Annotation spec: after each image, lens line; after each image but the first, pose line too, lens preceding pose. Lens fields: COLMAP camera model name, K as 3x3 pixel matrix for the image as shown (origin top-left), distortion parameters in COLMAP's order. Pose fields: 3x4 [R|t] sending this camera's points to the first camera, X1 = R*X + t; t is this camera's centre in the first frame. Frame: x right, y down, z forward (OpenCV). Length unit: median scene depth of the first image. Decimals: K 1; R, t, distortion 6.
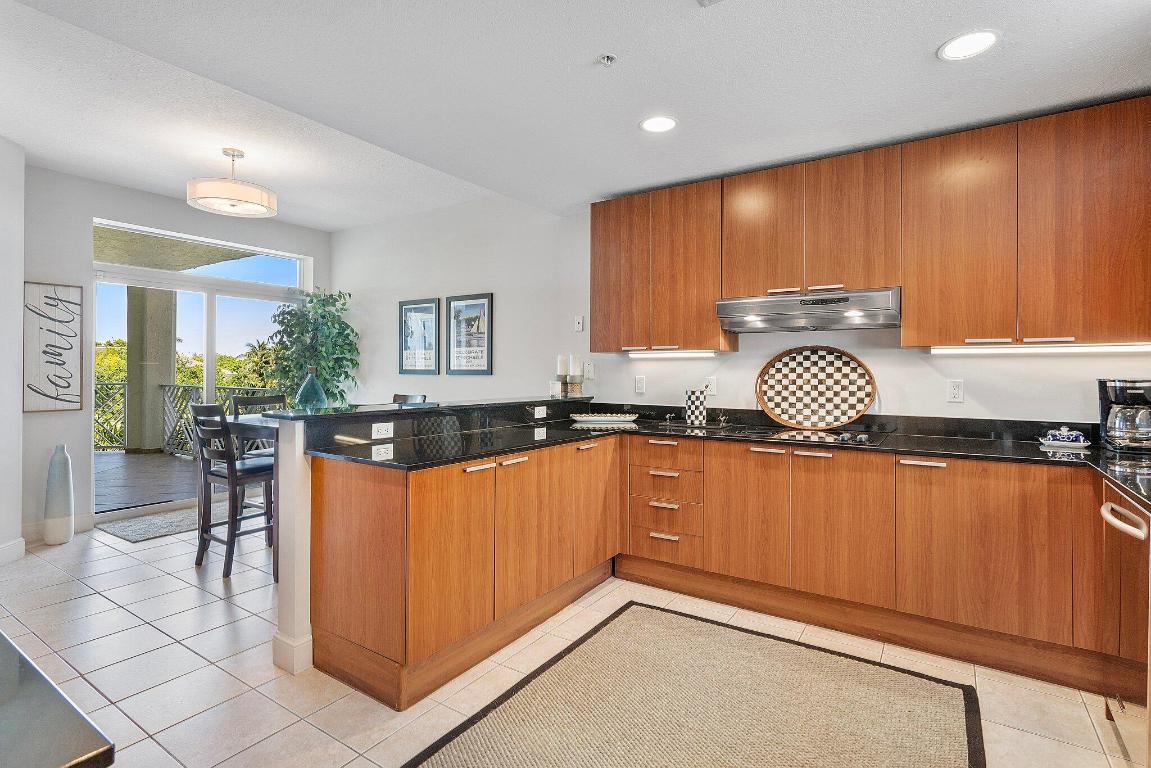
lens RADIAL K [[552.5, 0, 572.7], [0, 552.5, 368.5], [0, 0, 1]] dist [0.001875, 0.003017]
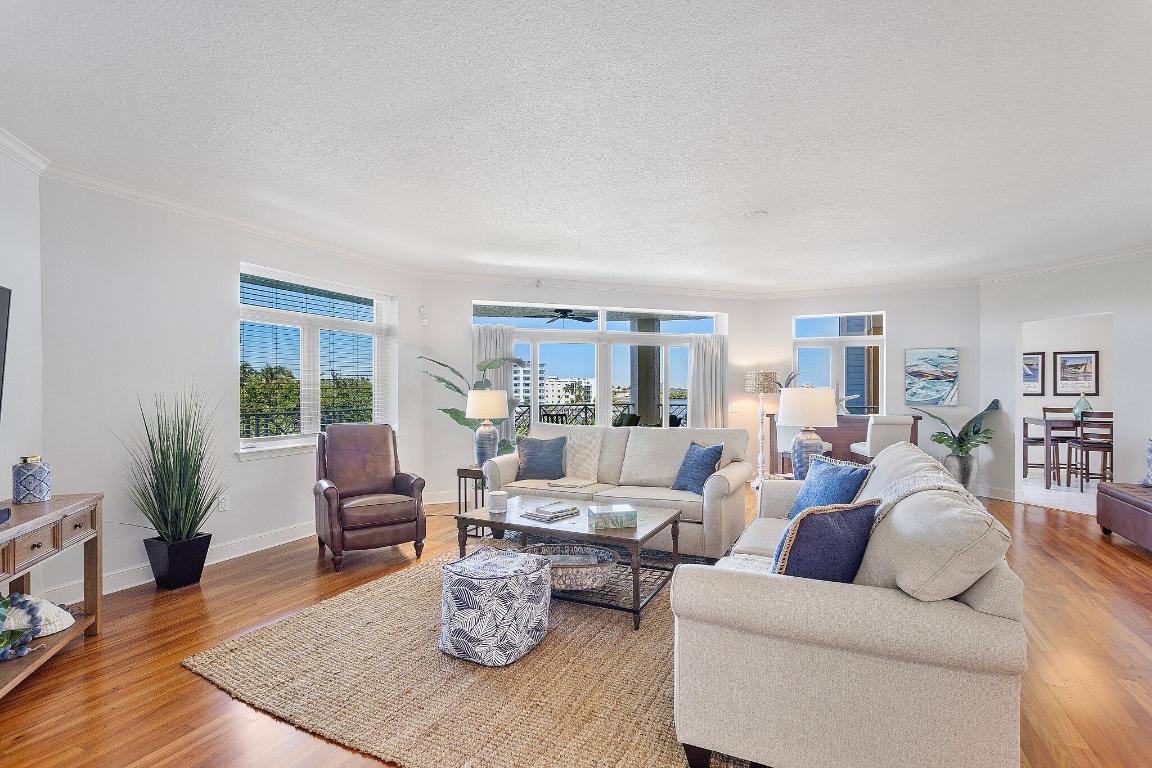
lens RADIAL K [[553.0, 0, 578.2], [0, 553.0, 392.3], [0, 0, 1]] dist [0.001875, 0.003017]
pose [[0.990343, -0.002371, 0.138619, -2.896909], [0.002248, 0.999997, 0.001040, -0.009732], [-0.138621, -0.000718, 0.990345, -0.772873]]
